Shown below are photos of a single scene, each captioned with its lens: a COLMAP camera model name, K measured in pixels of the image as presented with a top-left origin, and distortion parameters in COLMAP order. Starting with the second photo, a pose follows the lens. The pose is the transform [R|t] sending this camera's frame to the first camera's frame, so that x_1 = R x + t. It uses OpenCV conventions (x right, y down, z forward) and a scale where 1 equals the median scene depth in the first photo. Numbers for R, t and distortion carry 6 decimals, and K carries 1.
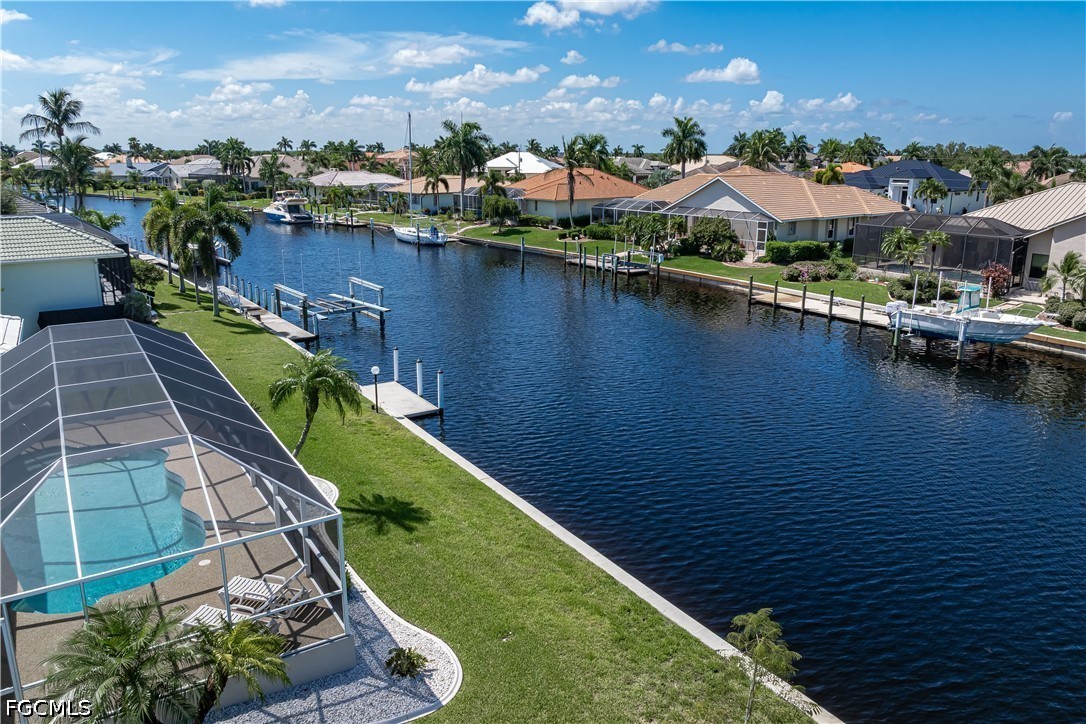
lens RADIAL K [[771.8, 0, 543.0], [0, 771.8, 362.0], [0, 0, 1]] dist [-0.033785, 0.006496]
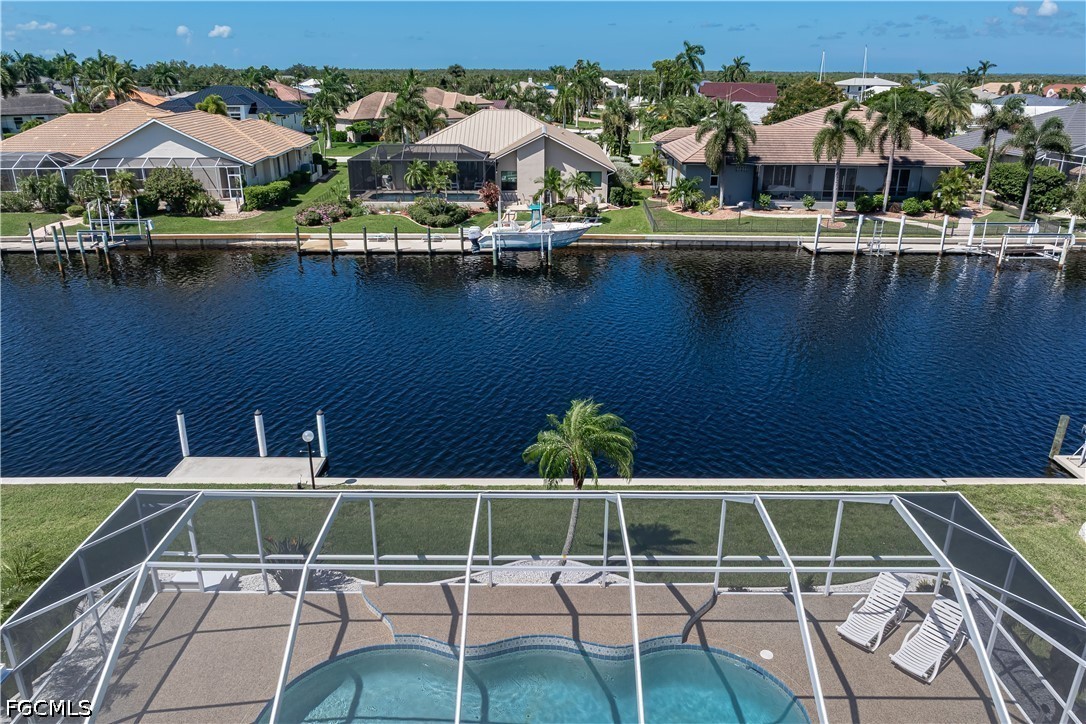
lens RADIAL K [[771.8, 0, 543.0], [0, 771.8, 362.0], [0, 0, 1]] dist [-0.033785, 0.006496]
pose [[0.547429, -0.302739, 0.780173, -0.326036], [0.215661, 0.951818, 0.218020, -0.086663], [-0.808586, 0.048902, 0.586342, 0.185125]]
